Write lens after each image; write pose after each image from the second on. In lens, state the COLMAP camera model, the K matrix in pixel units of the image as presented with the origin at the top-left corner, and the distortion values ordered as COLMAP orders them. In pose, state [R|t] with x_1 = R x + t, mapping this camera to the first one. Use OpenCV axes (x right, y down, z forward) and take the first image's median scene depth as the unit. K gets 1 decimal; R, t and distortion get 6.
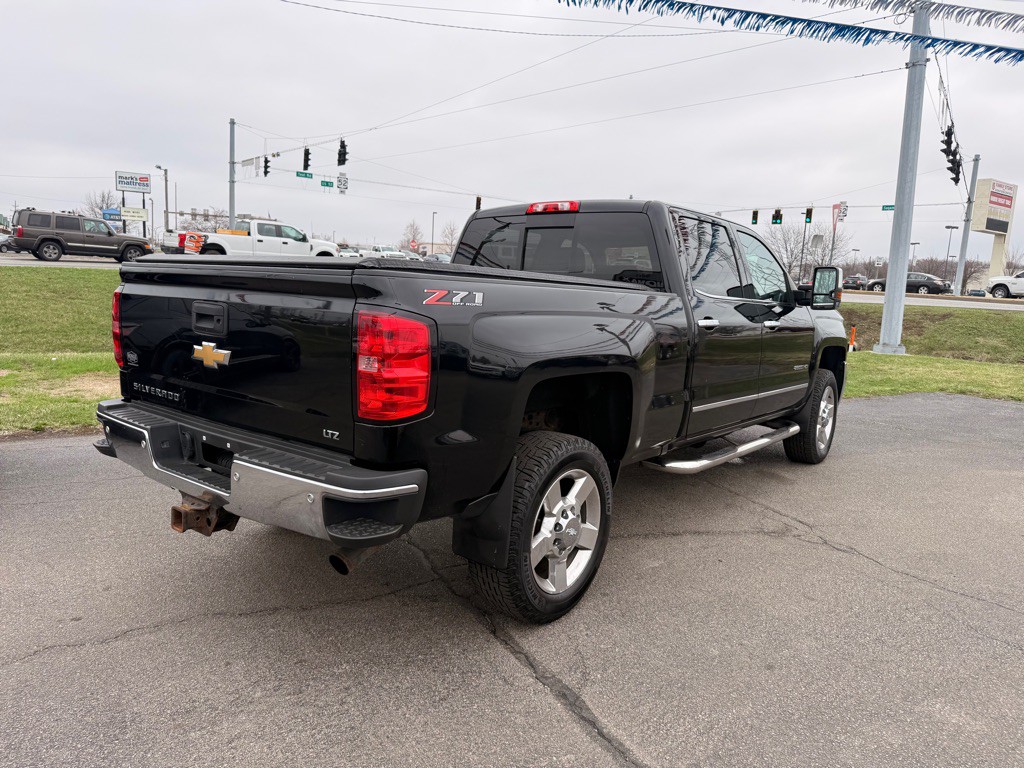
lens RADIAL K [[757.8, 0, 514.0], [0, 757.8, 387.9], [0, 0, 1]] dist [0.004035, -0.005551]
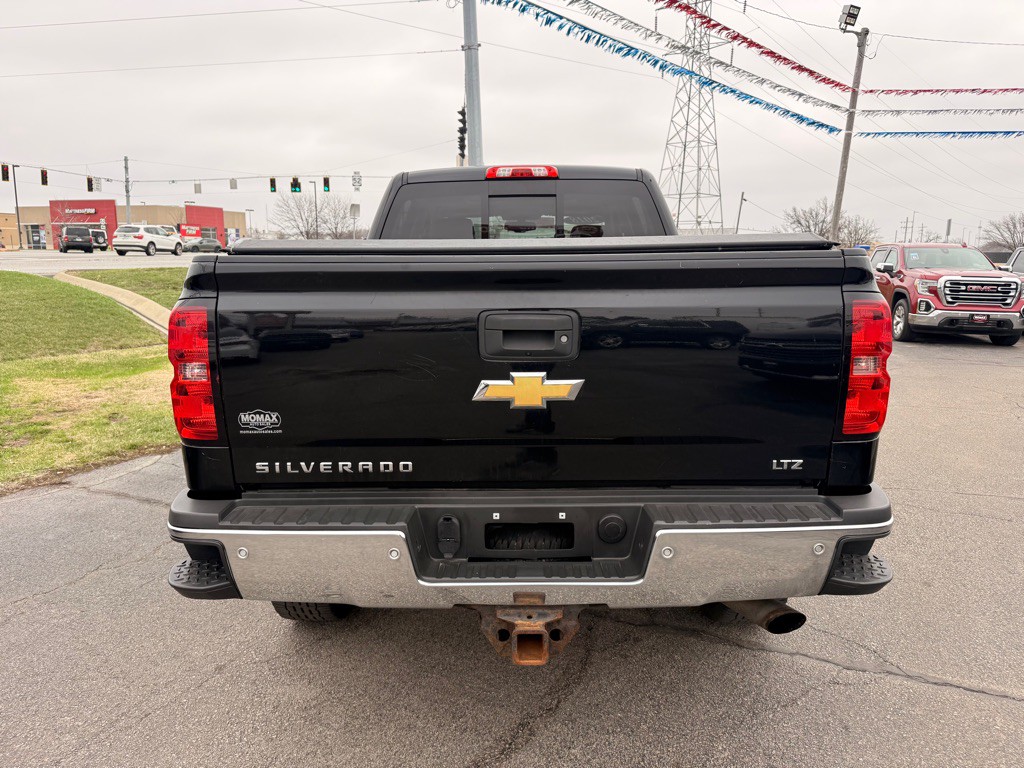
lens RADIAL K [[747.3, 0, 503.0], [0, 747.3, 395.8], [0, 0, 1]] dist [0.006239, -0.003820]
pose [[0.771335, -0.157152, 0.616722, -0.548917], [0.124291, 0.987571, 0.096200, -0.069931], [-0.624175, 0.002451, 0.781281, 0.344000]]
